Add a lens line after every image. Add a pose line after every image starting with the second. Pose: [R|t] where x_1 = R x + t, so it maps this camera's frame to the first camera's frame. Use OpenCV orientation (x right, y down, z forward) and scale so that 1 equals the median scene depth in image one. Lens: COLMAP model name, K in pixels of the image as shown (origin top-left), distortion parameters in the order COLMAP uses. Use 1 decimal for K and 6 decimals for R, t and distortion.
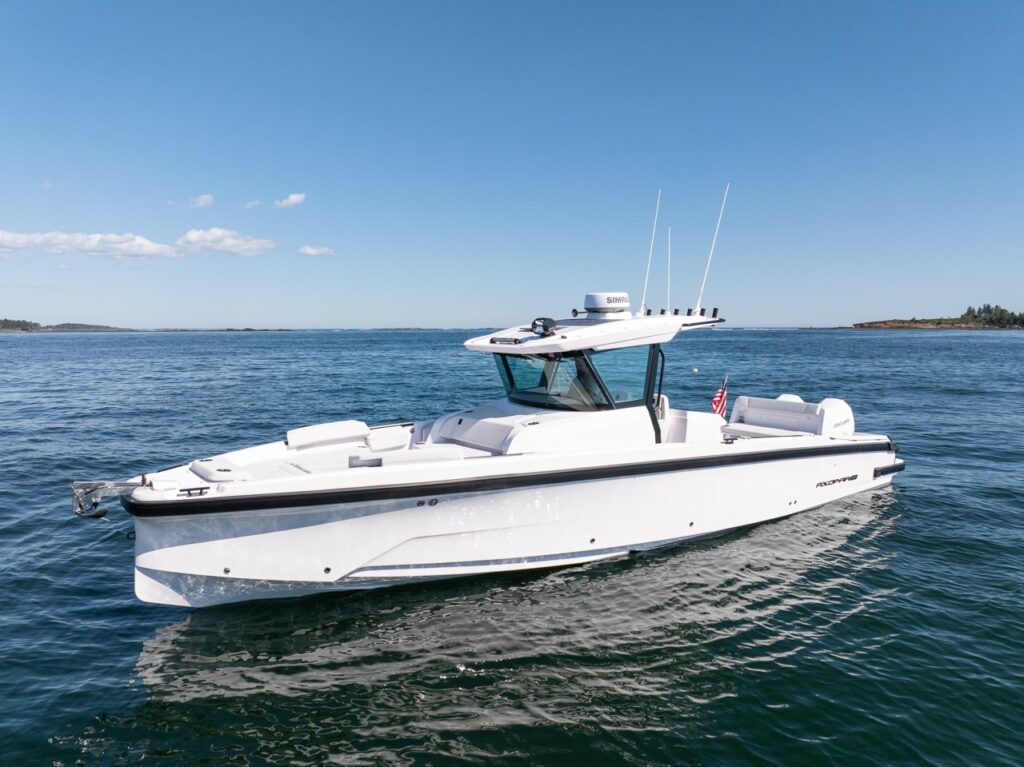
lens RADIAL K [[714.4, 0, 513.2], [0, 714.4, 406.1], [0, 0, 1]] dist [-0.005057, -0.001411]
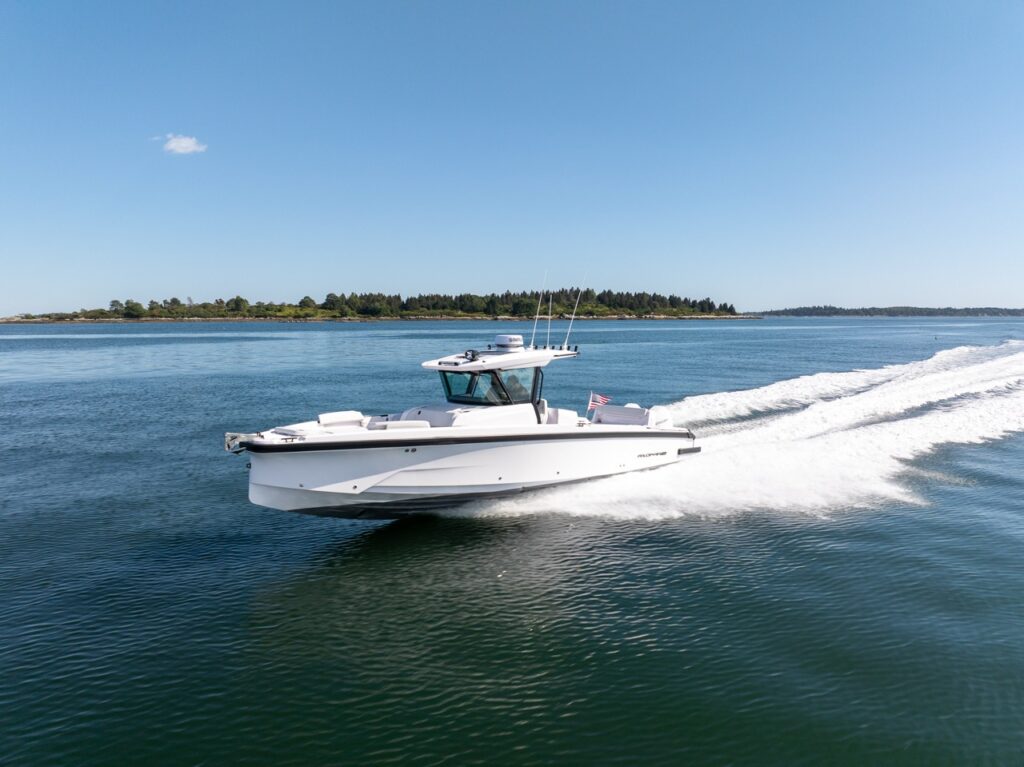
lens RADIAL K [[721.4, 0, 512.0], [0, 721.4, 383.5], [0, 0, 1]] dist [0.002965, 0.000263]
pose [[0.991261, 0.012290, 0.131341, -0.081835], [-0.002800, 0.997387, -0.072192, 0.074094], [-0.131885, 0.071194, 0.988705, -0.656591]]
